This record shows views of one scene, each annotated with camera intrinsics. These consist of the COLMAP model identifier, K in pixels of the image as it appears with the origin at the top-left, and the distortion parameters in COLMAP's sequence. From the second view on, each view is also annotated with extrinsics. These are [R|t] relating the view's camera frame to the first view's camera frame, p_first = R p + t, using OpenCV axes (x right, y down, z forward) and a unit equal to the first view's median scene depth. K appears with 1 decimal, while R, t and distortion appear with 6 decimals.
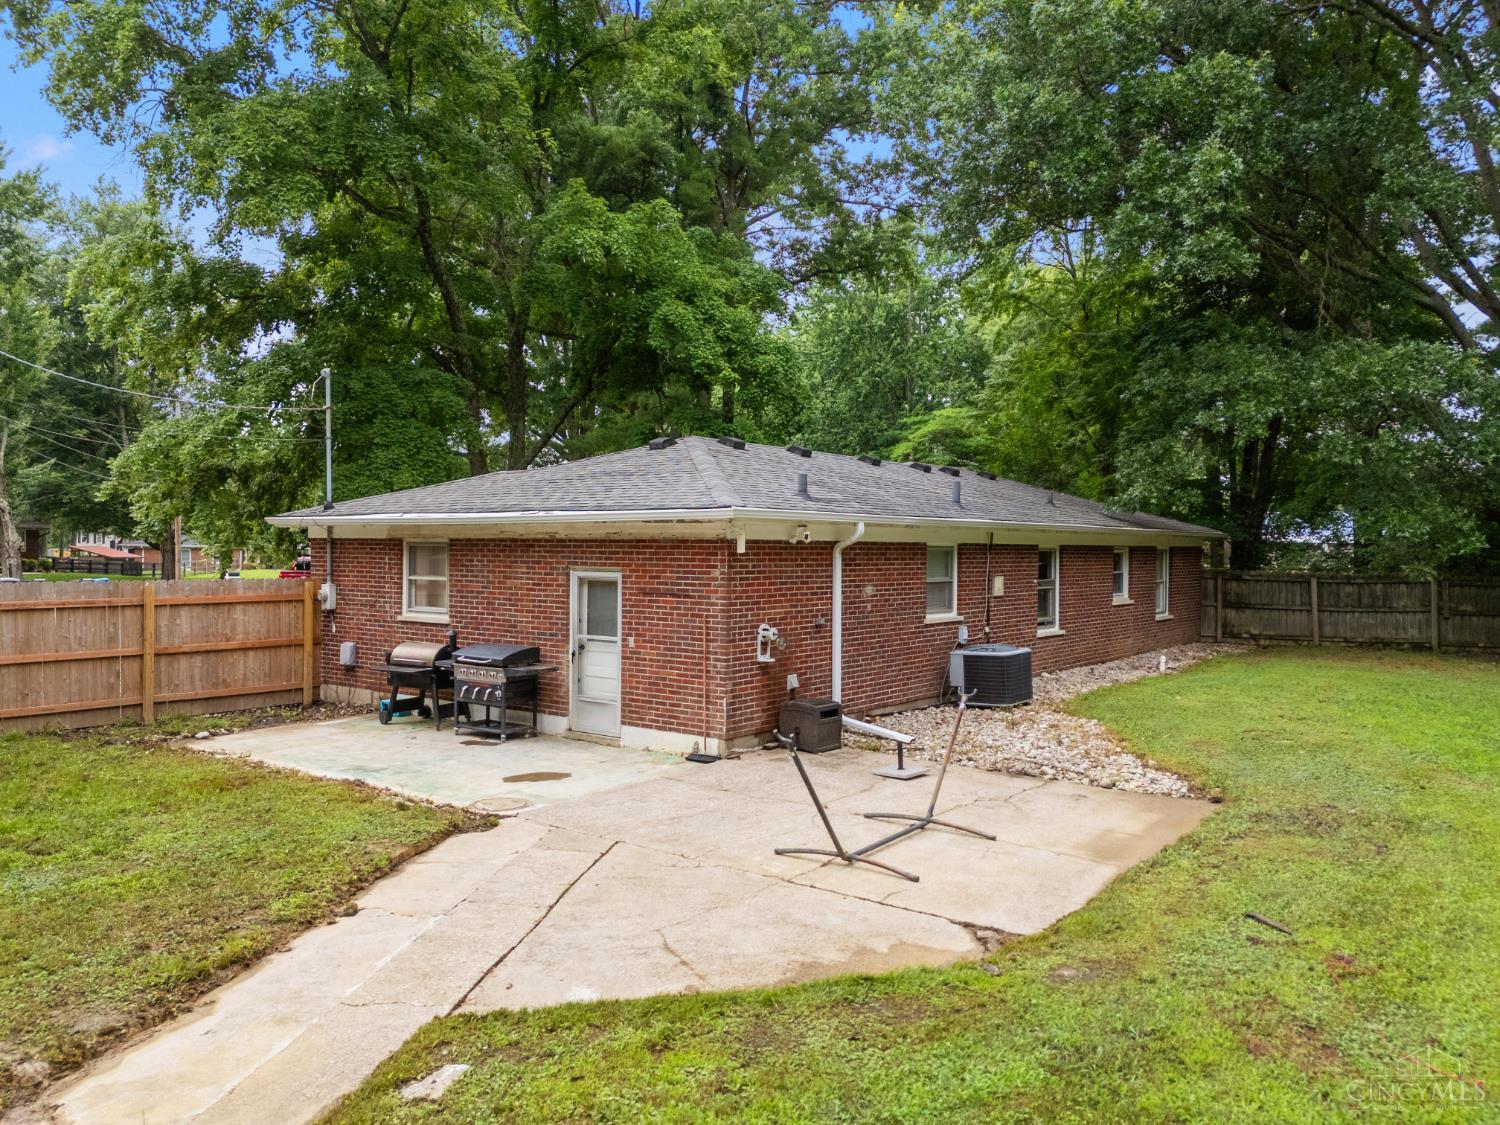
lens RADIAL K [[1066.9, 0, 750.0], [0, 1066.9, 562.5], [0, 0, 1]] dist [0.108515, -0.159900]
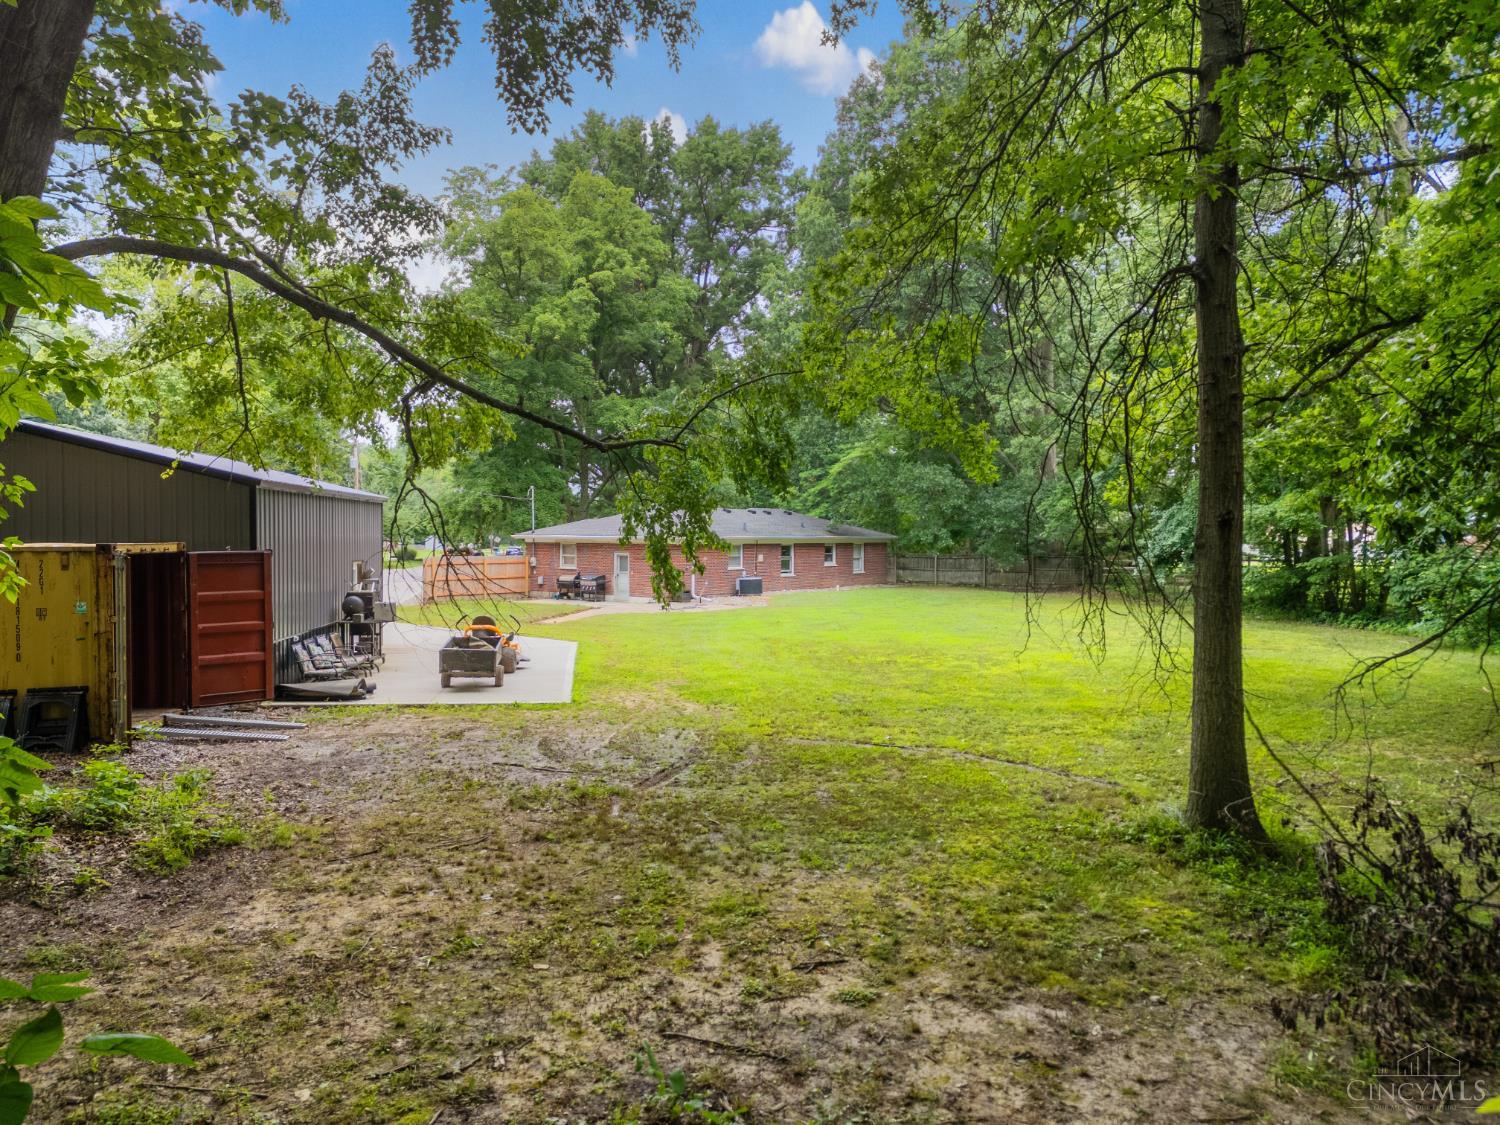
lens RADIAL K [[1066.9, 0, 750.0], [0, 1066.9, 562.5], [0, 0, 1]] dist [0.108515, -0.159900]
pose [[0.999976, -0.002935, -0.006271, 0.253330], [0.003024, 0.999893, 0.014279, -0.008345], [0.006229, -0.014298, 0.999878, -2.127355]]
